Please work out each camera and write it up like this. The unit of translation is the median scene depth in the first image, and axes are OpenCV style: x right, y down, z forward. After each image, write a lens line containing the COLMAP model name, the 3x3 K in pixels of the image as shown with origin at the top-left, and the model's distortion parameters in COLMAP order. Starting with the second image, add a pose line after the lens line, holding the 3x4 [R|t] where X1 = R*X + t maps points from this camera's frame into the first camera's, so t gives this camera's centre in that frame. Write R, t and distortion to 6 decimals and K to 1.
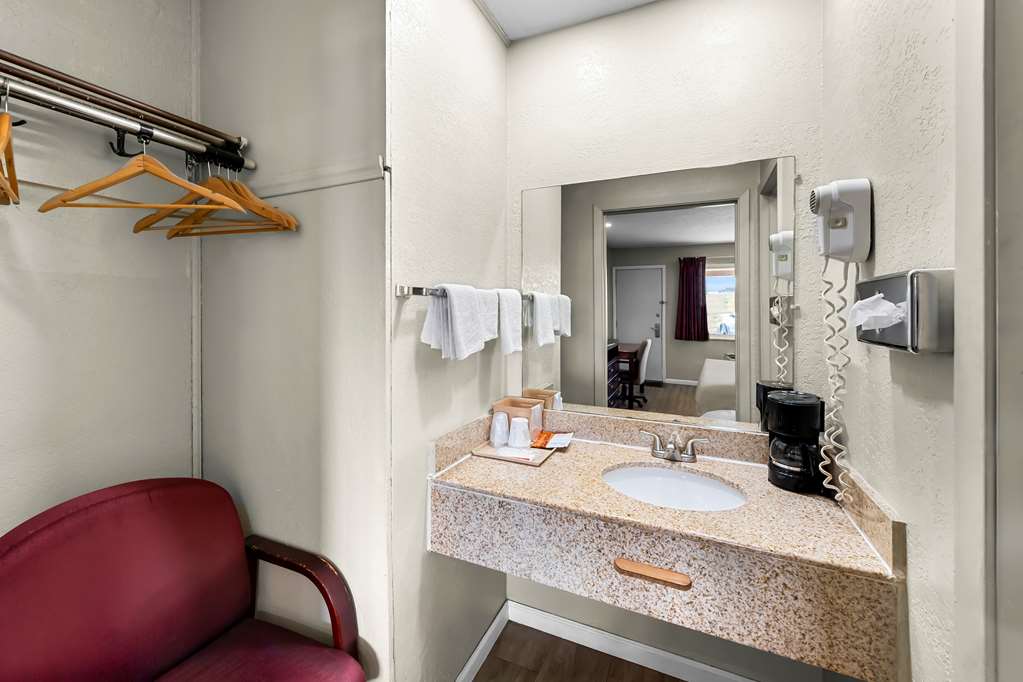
lens RADIAL K [[408.2, 0, 527.1], [0, 408.2, 317.6], [0, 0, 1]] dist [0.010479, -0.003700]
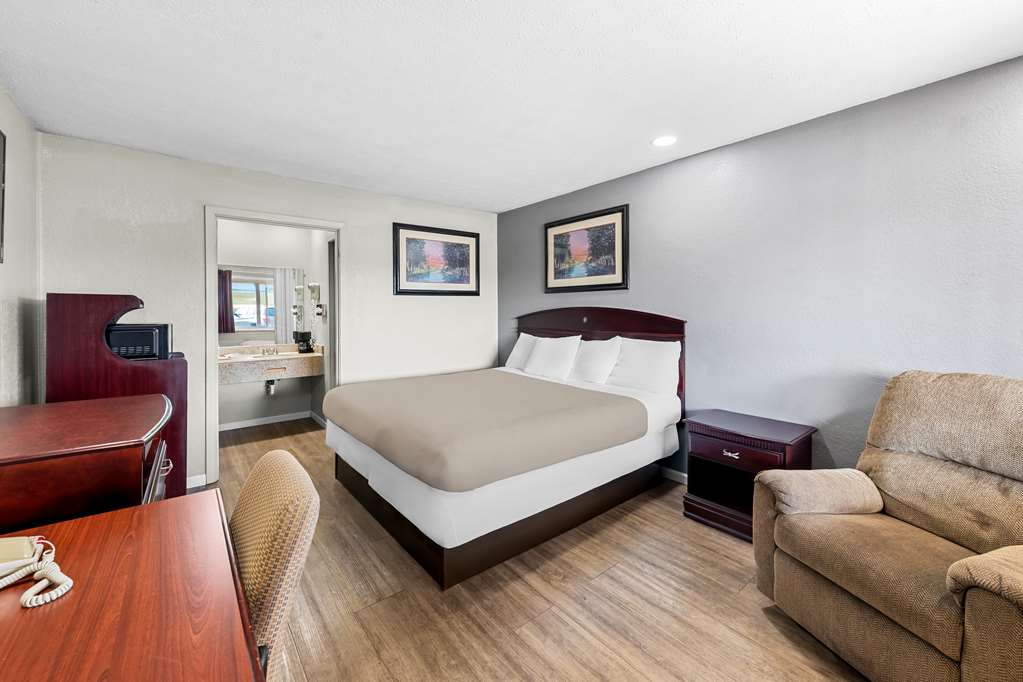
lens RADIAL K [[408.2, 0, 519.4], [0, 408.2, 305.1], [0, 0, 1]] dist [0.010479, -0.003700]
pose [[0.454655, 0.009943, 0.890612, -2.007773], [0.017632, 0.999641, -0.020162, 0.051945], [-0.890493, 0.024869, 0.454317, -2.765610]]
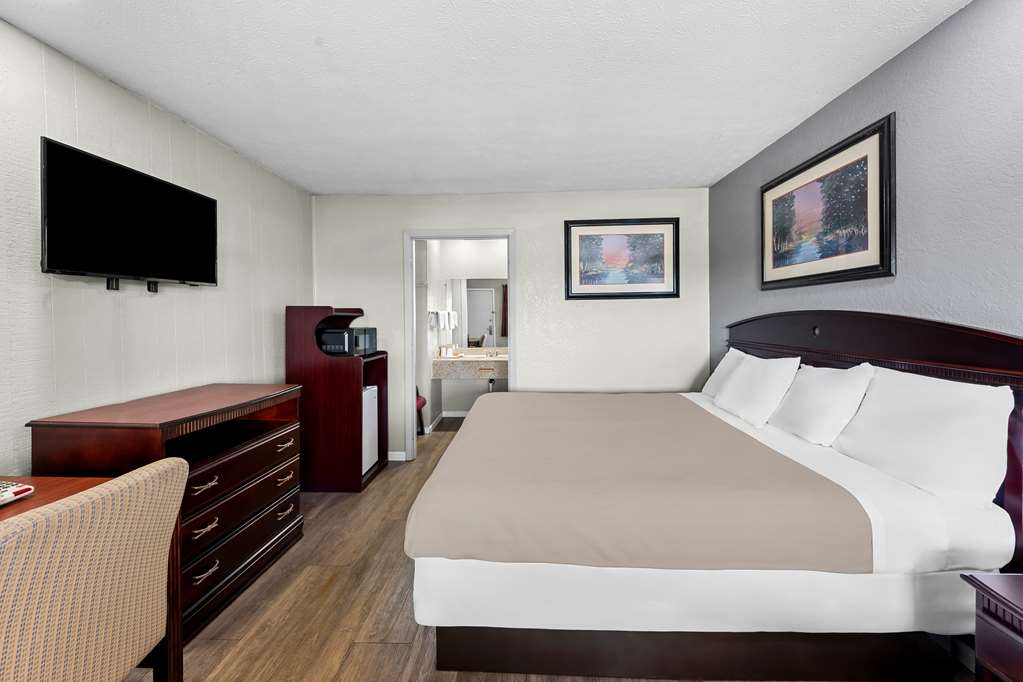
lens RADIAL K [[408.2, 0, 521.5], [0, 408.2, 317.3], [0, 0, 1]] dist [0.010479, -0.003700]
pose [[0.929585, -0.005914, 0.368561, -0.911285], [0.012535, 0.999800, -0.015574, 0.057230], [-0.368395, 0.019097, 0.929473, -3.058583]]
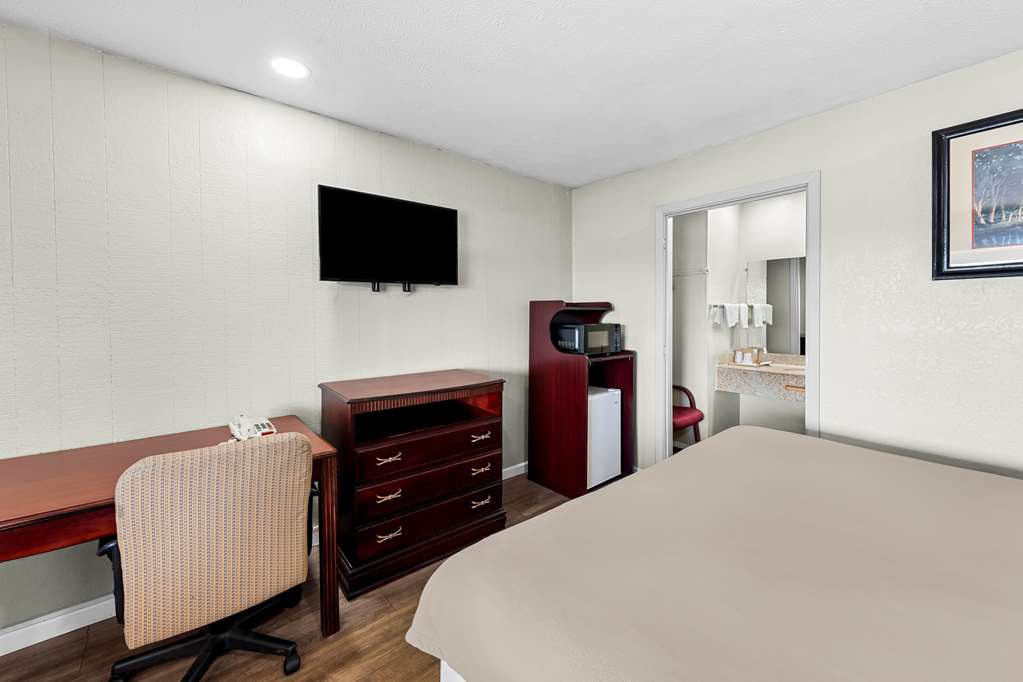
lens RADIAL K [[408.2, 0, 516.5], [0, 408.2, 315.1], [0, 0, 1]] dist [0.010479, -0.003700]
pose [[0.893668, -0.000804, -0.448728, -0.210595], [-0.004361, 0.999936, -0.010478, 0.047234], [0.448707, 0.011321, 0.893607, -2.541866]]
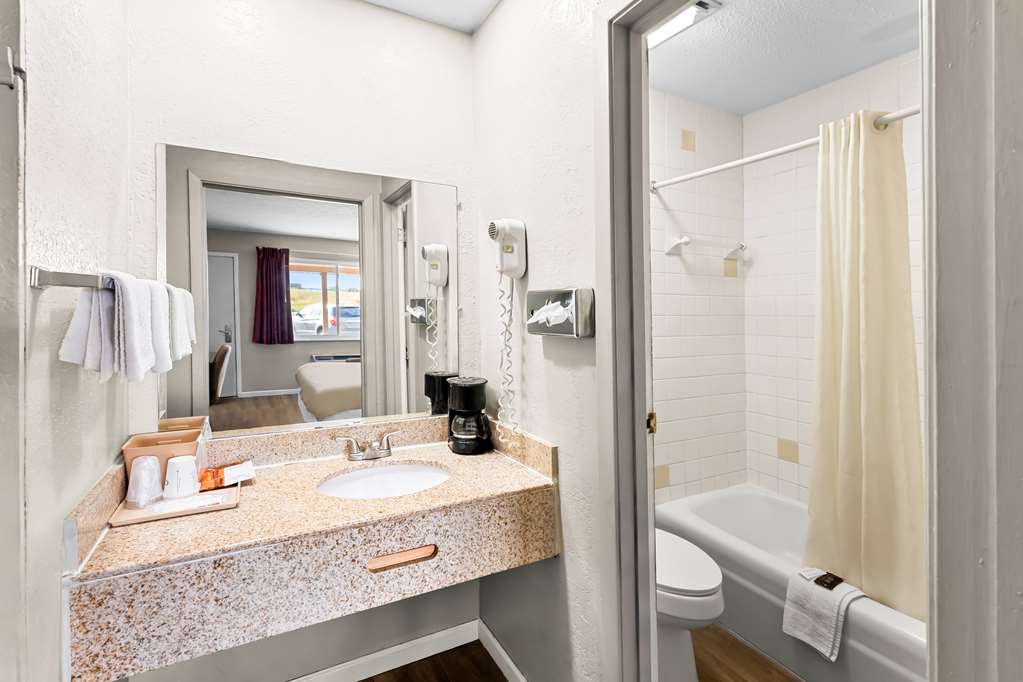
lens RADIAL K [[464.3, 0, 501.7], [0, 464.3, 307.2], [0, 0, 1]] dist [0.011703, -0.002176]
pose [[0.624059, 0.009013, 0.781326, -0.399120], [0.007994, 0.999807, -0.017918, -0.003793], [-0.781337, 0.017428, 0.623866, 0.027166]]
